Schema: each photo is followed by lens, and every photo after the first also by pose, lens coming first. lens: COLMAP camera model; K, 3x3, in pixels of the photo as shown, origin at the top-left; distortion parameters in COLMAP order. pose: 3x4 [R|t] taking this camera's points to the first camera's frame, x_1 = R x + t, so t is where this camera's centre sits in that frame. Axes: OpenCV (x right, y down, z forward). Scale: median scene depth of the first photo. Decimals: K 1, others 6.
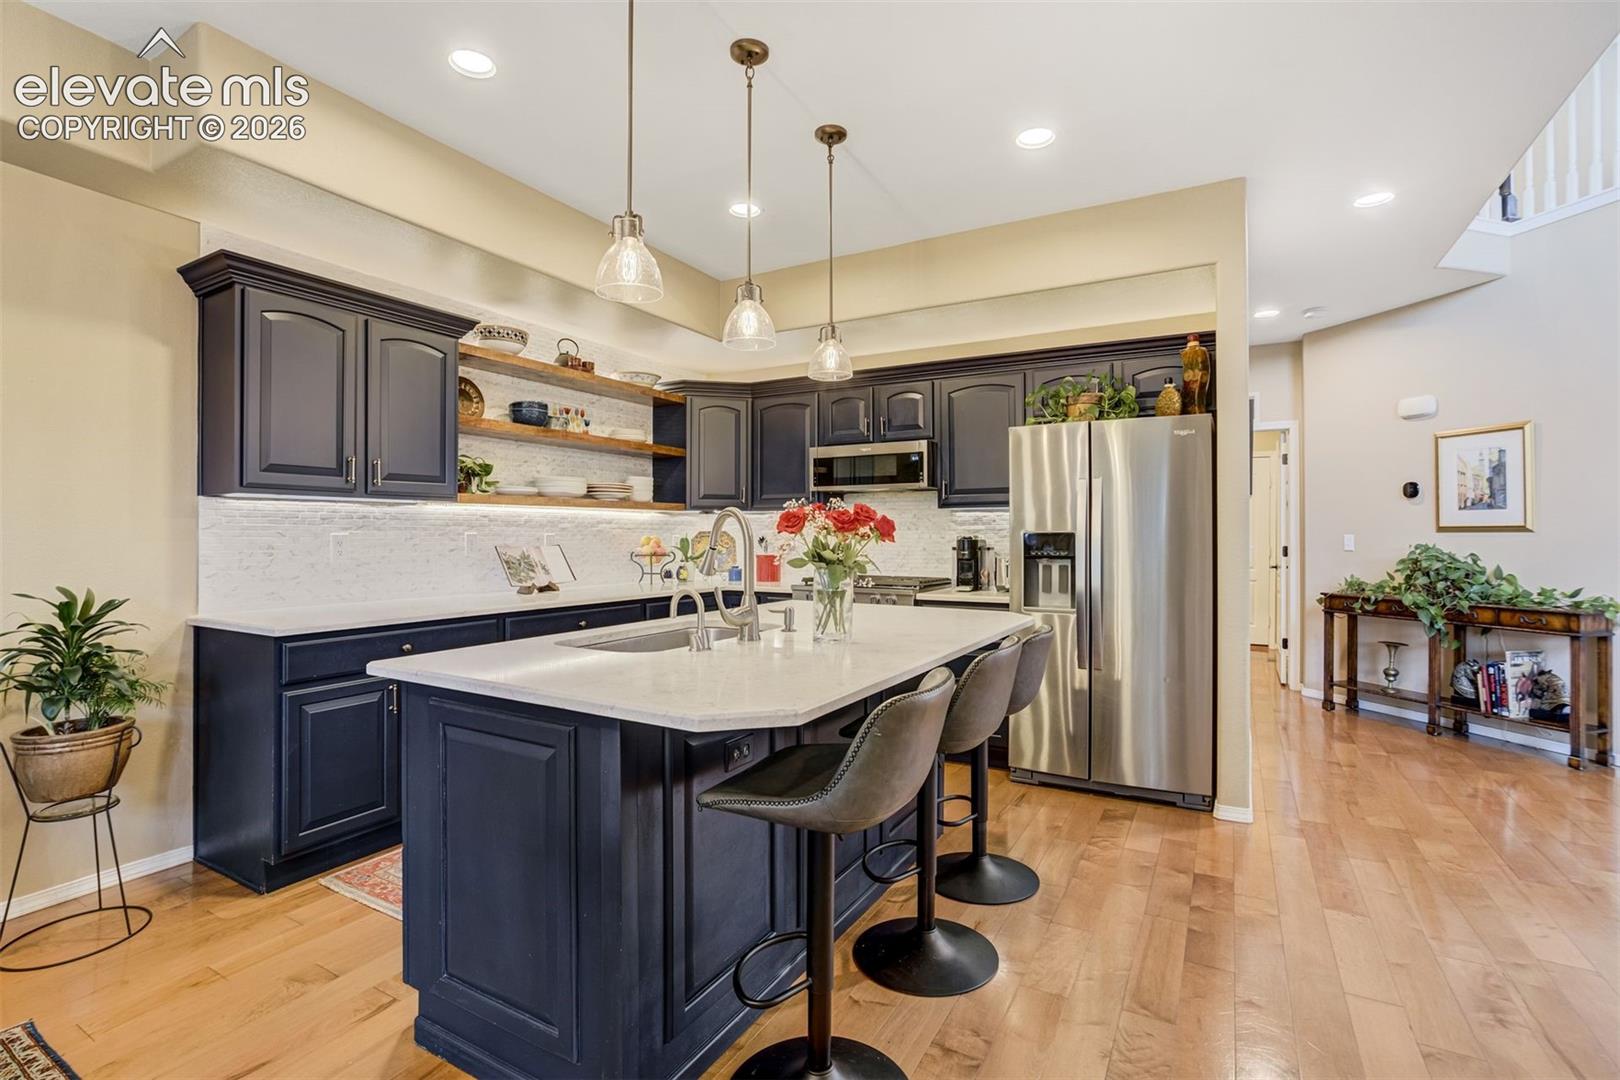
lens RADIAL K [[750.3, 0, 795.1], [0, 750.3, 517.0], [0, 0, 1]] dist [-0.002460, 0.000267]
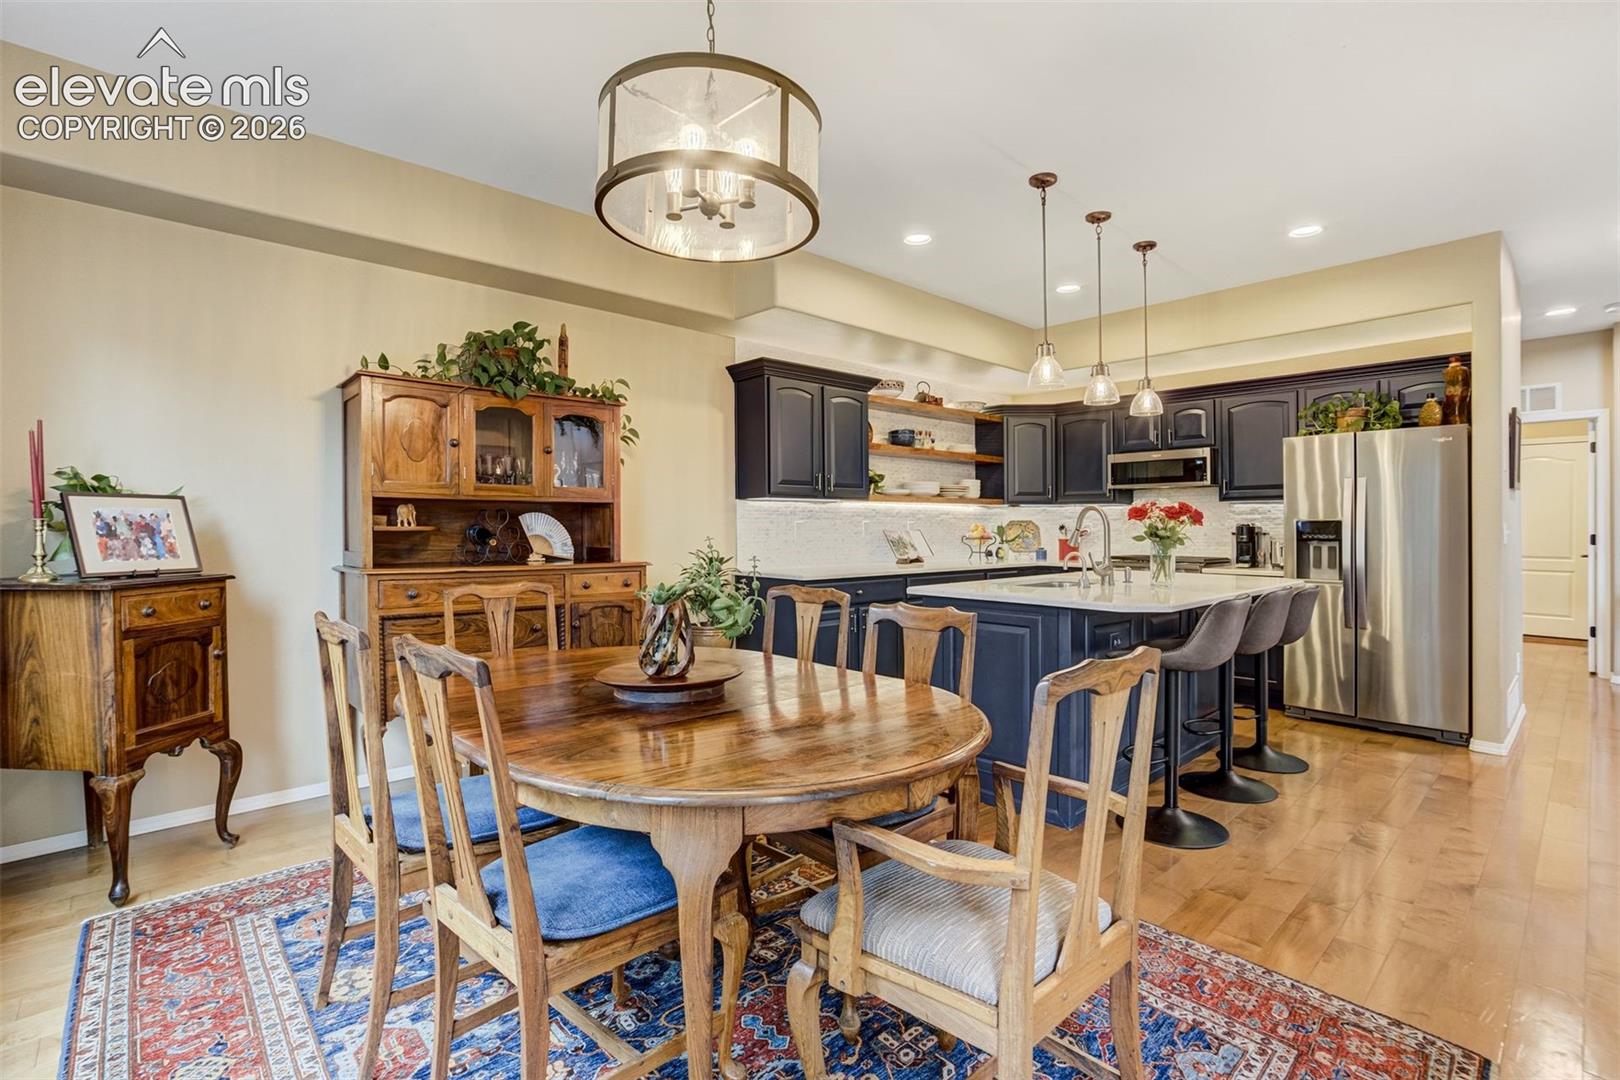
lens RADIAL K [[727.0, 0, 829.2], [0, 727.0, 515.6], [0, 0, 1]] dist [-0.008299, 0.000565]
pose [[0.961048, -0.003784, -0.276356, -0.106543], [0.006625, 0.999934, 0.009346, -0.003962], [0.276303, -0.010813, 0.961010, -0.363191]]
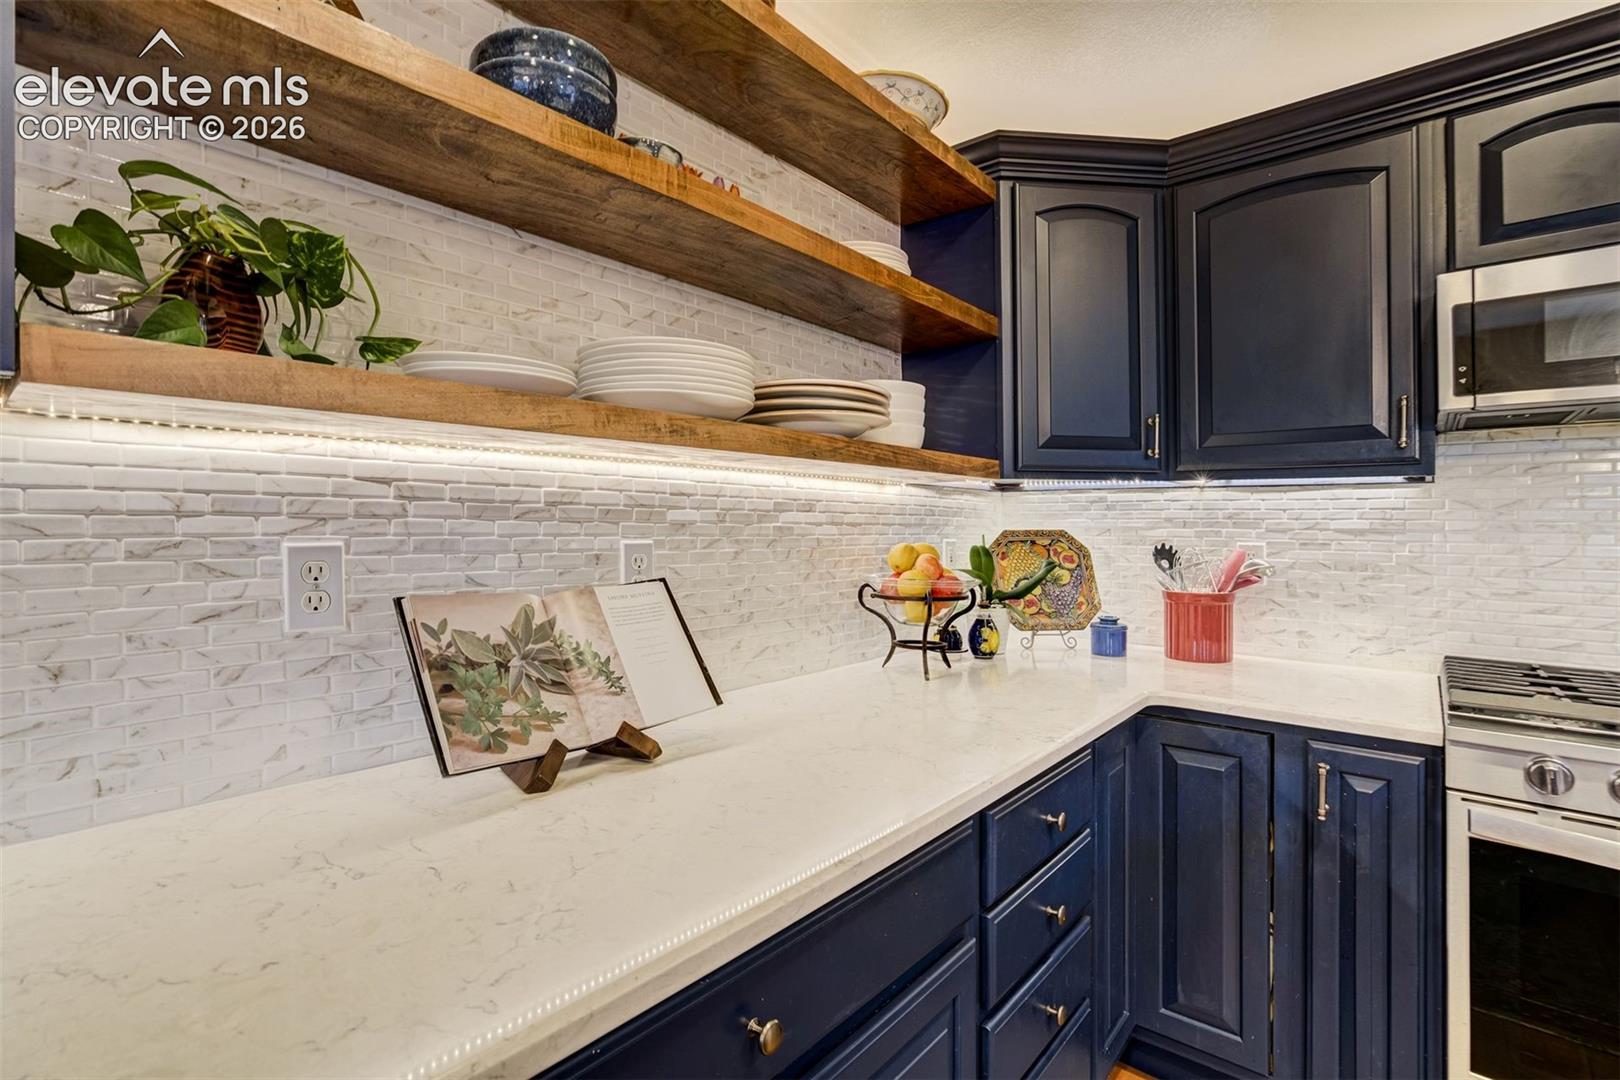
lens RADIAL K [[727.0, 0, 829.2], [0, 727.0, 515.6], [0, 0, 1]] dist [-0.008299, 0.000565]
pose [[0.989283, 0.003832, -0.145960, -0.215575], [-0.002324, 0.999942, 0.010499, 0.008594], [0.145992, -0.010048, 0.989235, 0.750580]]
